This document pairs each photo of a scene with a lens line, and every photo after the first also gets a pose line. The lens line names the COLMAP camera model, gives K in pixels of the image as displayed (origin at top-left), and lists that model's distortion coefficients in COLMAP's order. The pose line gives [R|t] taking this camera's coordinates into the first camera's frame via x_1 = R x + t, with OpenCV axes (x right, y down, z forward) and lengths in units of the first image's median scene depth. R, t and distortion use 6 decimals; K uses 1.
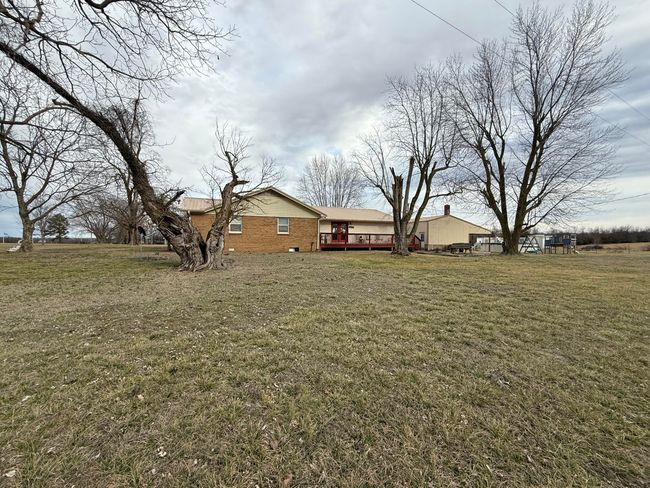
lens RADIAL K [[258.7, 0, 325.0], [0, 258.7, 241.3], [0, 0, 1]] dist [-0.000518, 0.000284]
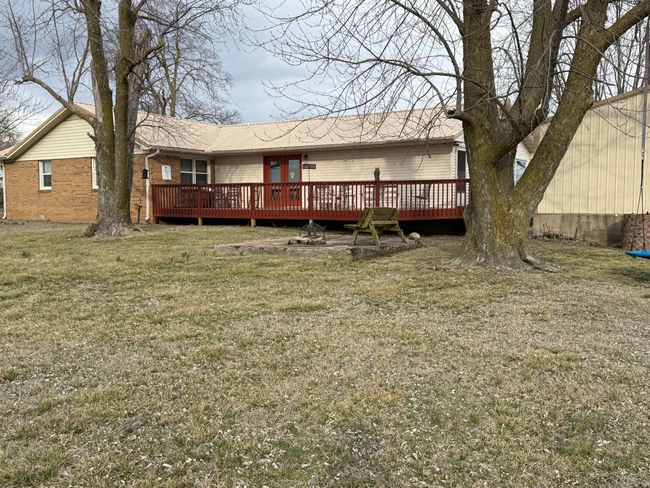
lens RADIAL K [[665.1, 0, 324.9], [0, 665.1, 244.2], [0, 0, 1]] dist [-0.005962, 0.000000]
pose [[0.547600, 0.047346, -0.835399, 1.011136], [-0.002487, 0.998485, 0.054959, 0.007318], [0.836736, -0.028019, 0.546889, 0.517038]]
